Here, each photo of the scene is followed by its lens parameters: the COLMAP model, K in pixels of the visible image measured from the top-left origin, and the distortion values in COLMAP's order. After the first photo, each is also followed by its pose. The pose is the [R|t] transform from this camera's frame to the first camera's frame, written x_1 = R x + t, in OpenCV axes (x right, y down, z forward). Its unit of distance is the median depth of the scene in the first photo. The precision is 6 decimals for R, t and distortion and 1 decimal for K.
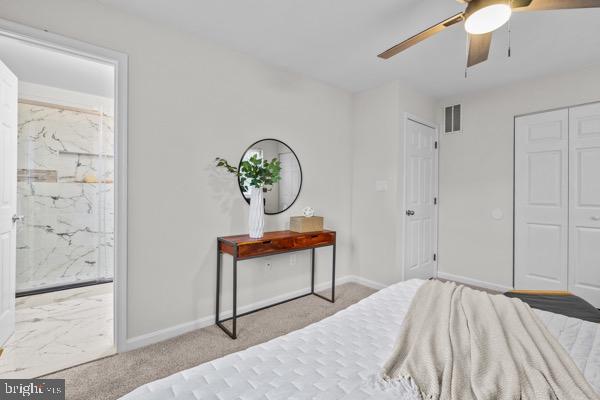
lens RADIAL K [[269.9, 0, 300.3], [0, 269.9, 198.0], [0, 0, 1]] dist [-0.002783, 0.000579]
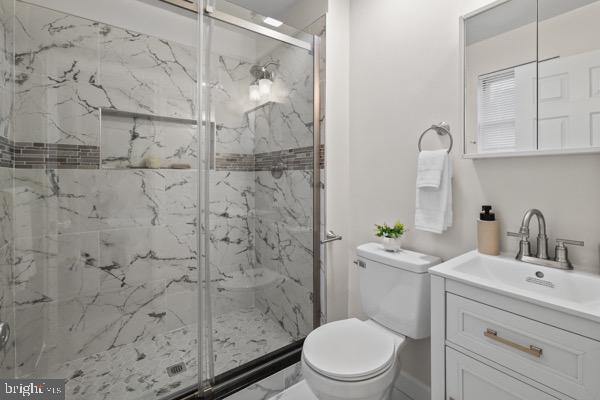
lens RADIAL K [[269.9, 0, 293.4], [0, 269.9, 180.4], [0, 0, 1]] dist [-0.002783, 0.000579]
pose [[0.997869, -0.005262, -0.065037, -0.486980], [0.005879, 0.999939, 0.009305, -0.037922], [0.064984, -0.009668, 0.997839, 0.495785]]
